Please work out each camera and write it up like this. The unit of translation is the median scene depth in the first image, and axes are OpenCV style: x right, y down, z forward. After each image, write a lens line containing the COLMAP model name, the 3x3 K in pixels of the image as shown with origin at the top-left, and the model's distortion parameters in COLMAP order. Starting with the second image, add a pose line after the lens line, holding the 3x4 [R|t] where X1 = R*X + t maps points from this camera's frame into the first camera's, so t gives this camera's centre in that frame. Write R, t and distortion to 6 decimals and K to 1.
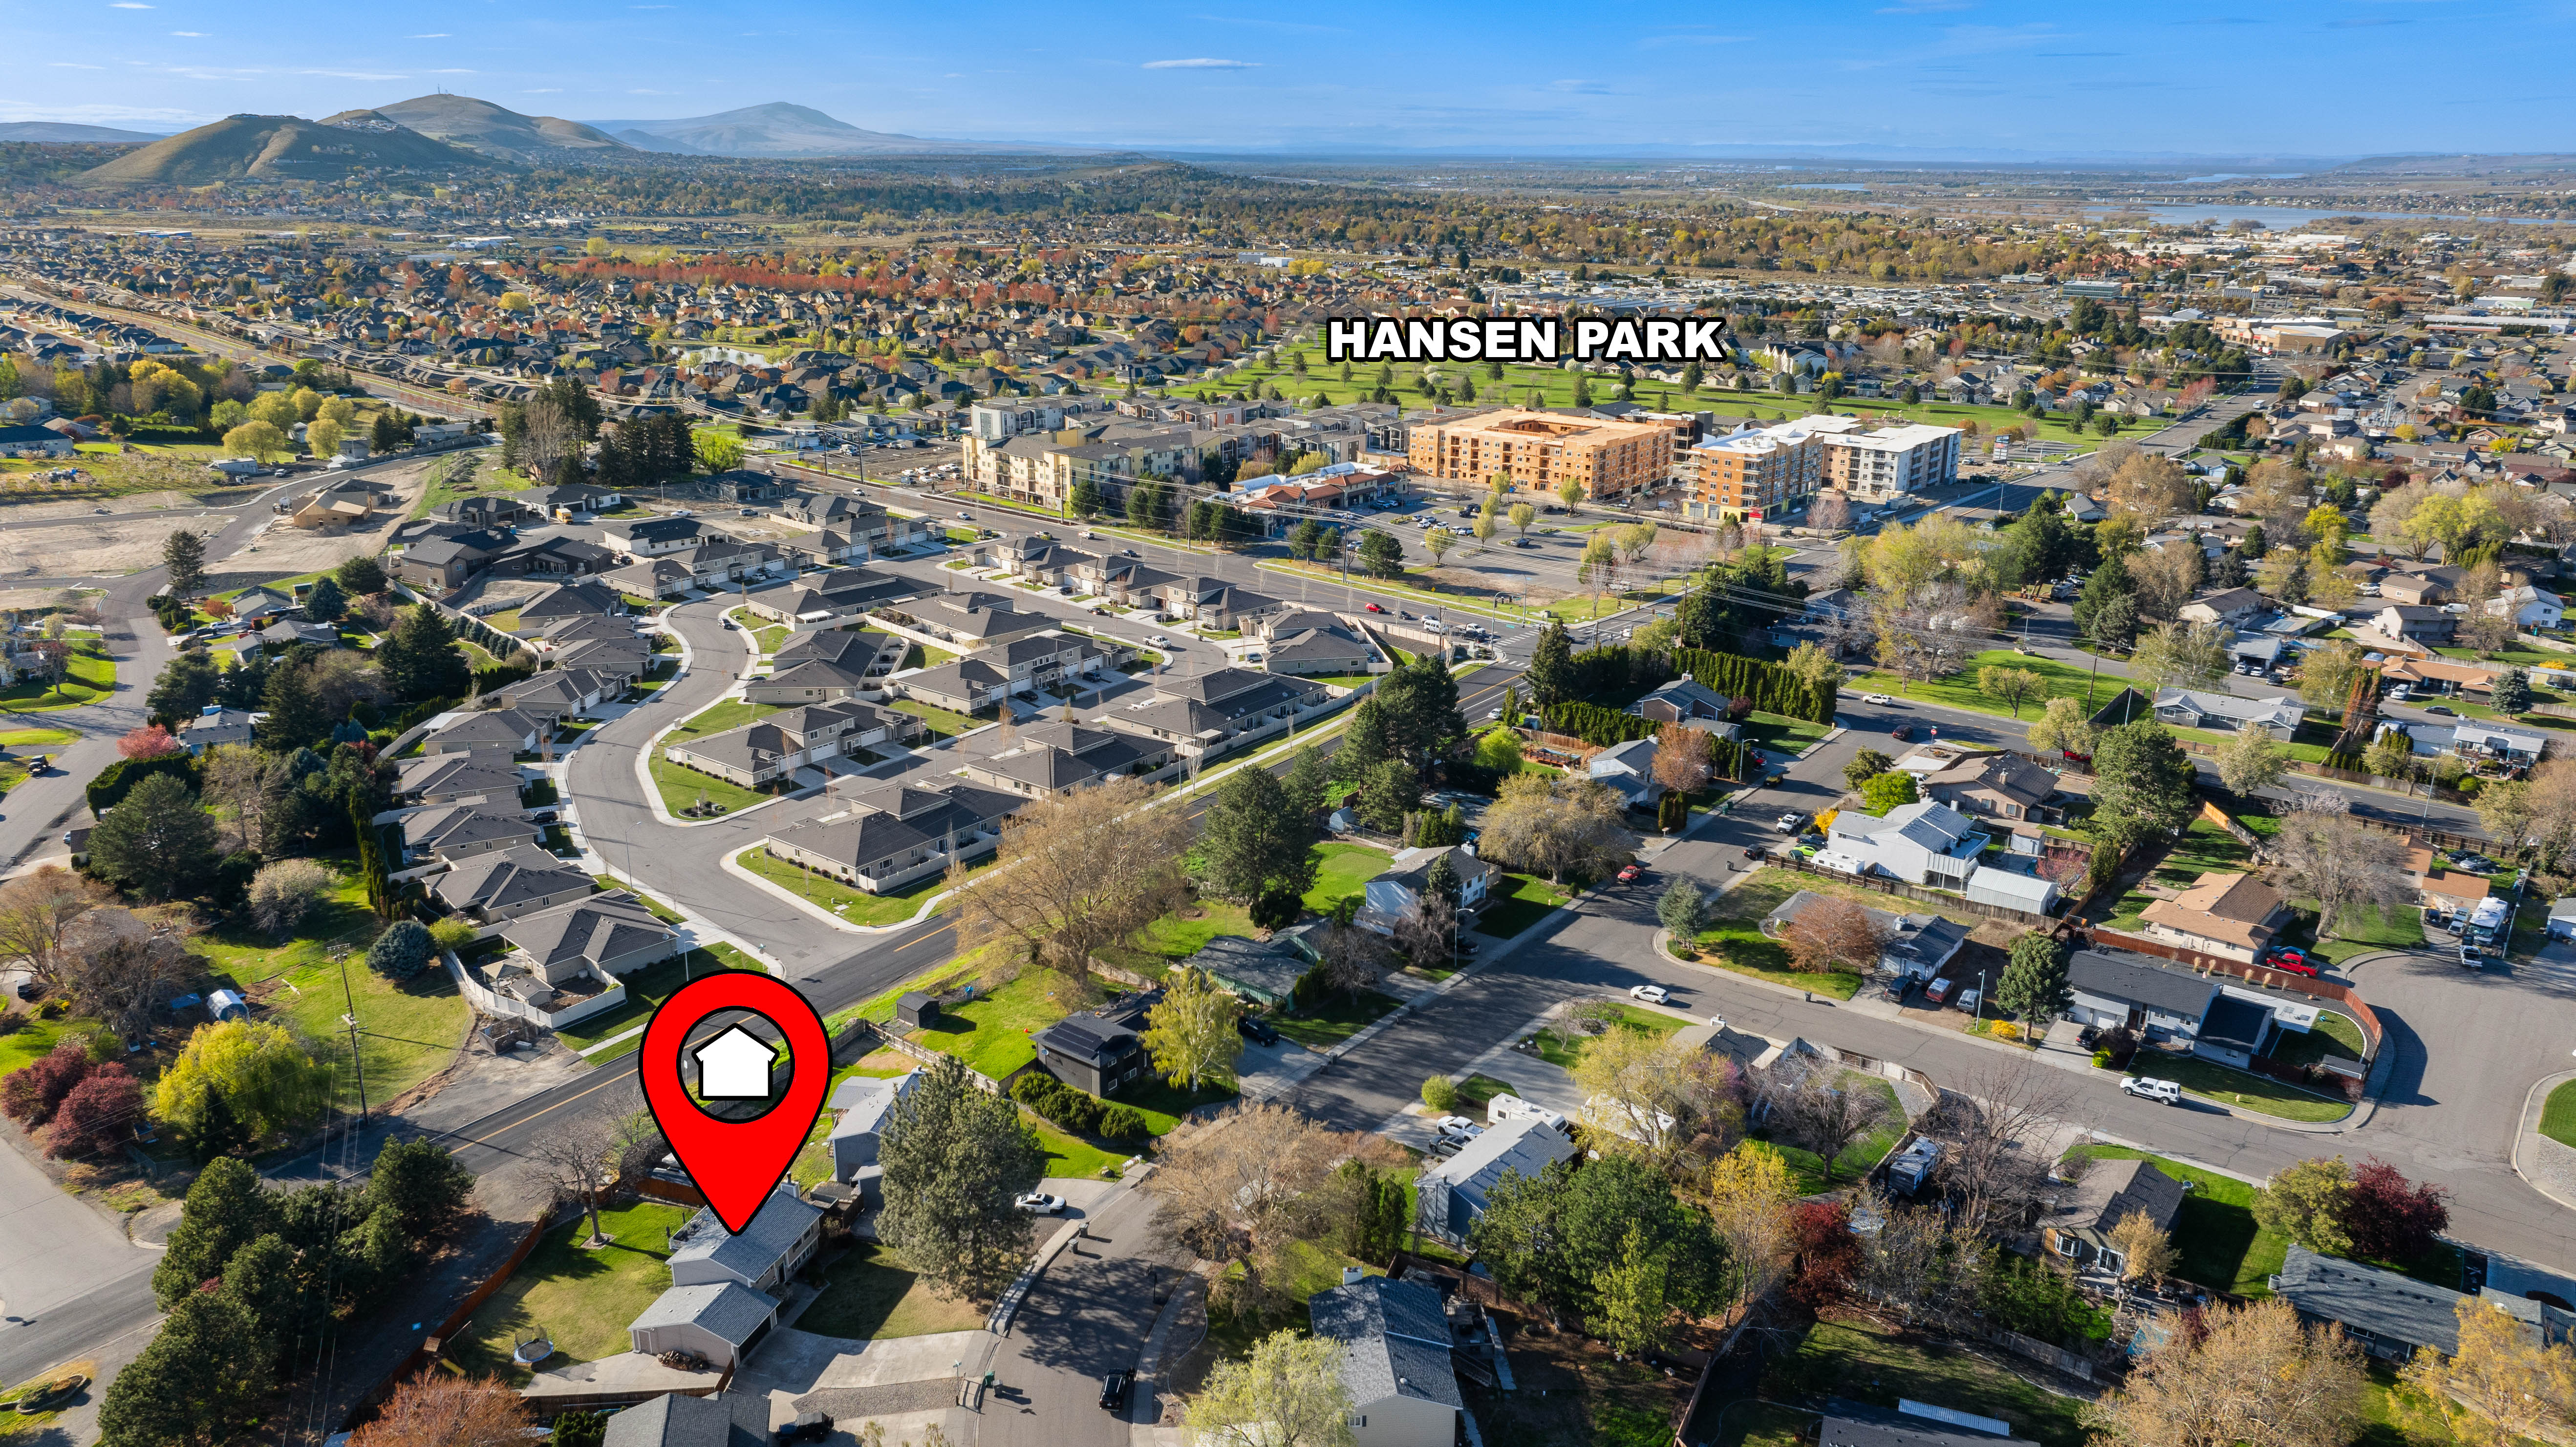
lens RADIAL K [[1809.1, 0, 1292.7], [0, 1809.1, 720.9], [0, 0, 1]] dist [-0.023188, 0.020735]
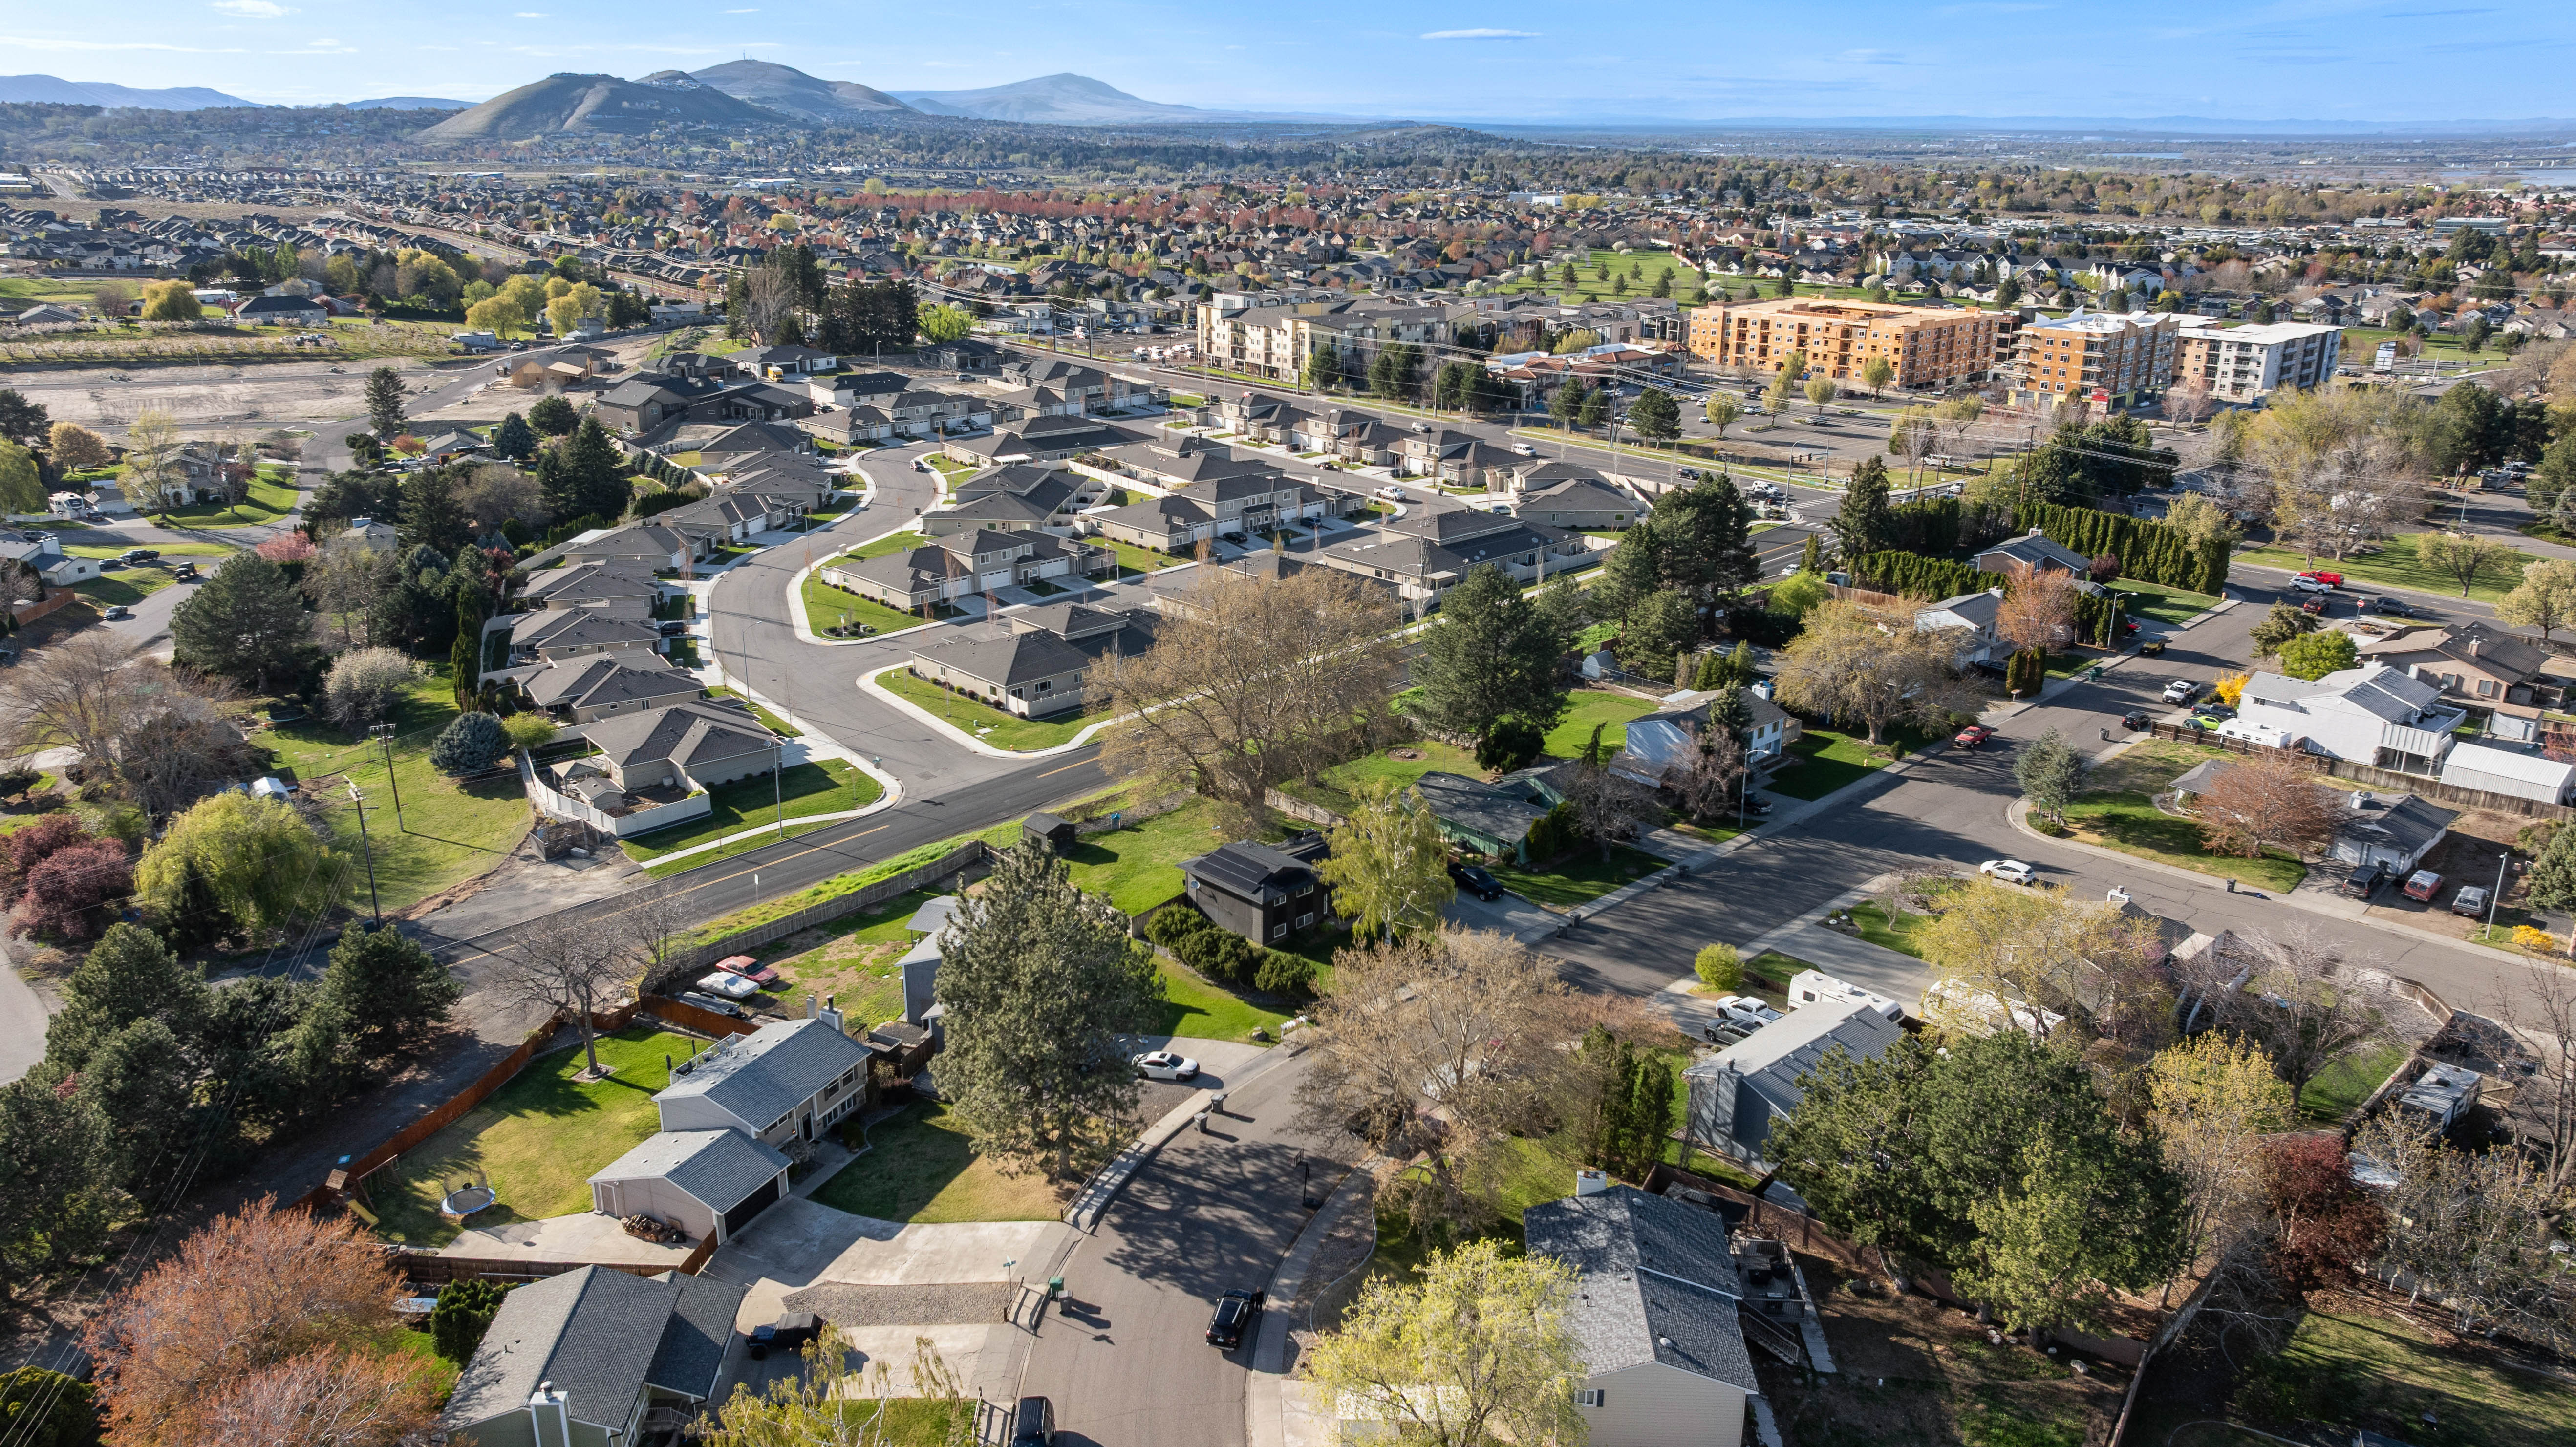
lens RADIAL K [[1809.1, 0, 1296.8], [0, 1809.1, 720.7], [0, 0, 1]] dist [-0.023188, 0.020735]
pose [[0.989734, 0.044105, -0.135948, 0.005165], [-0.042227, 0.998969, 0.016668, 0.078288], [0.136543, -0.010757, 0.990576, 0.195209]]
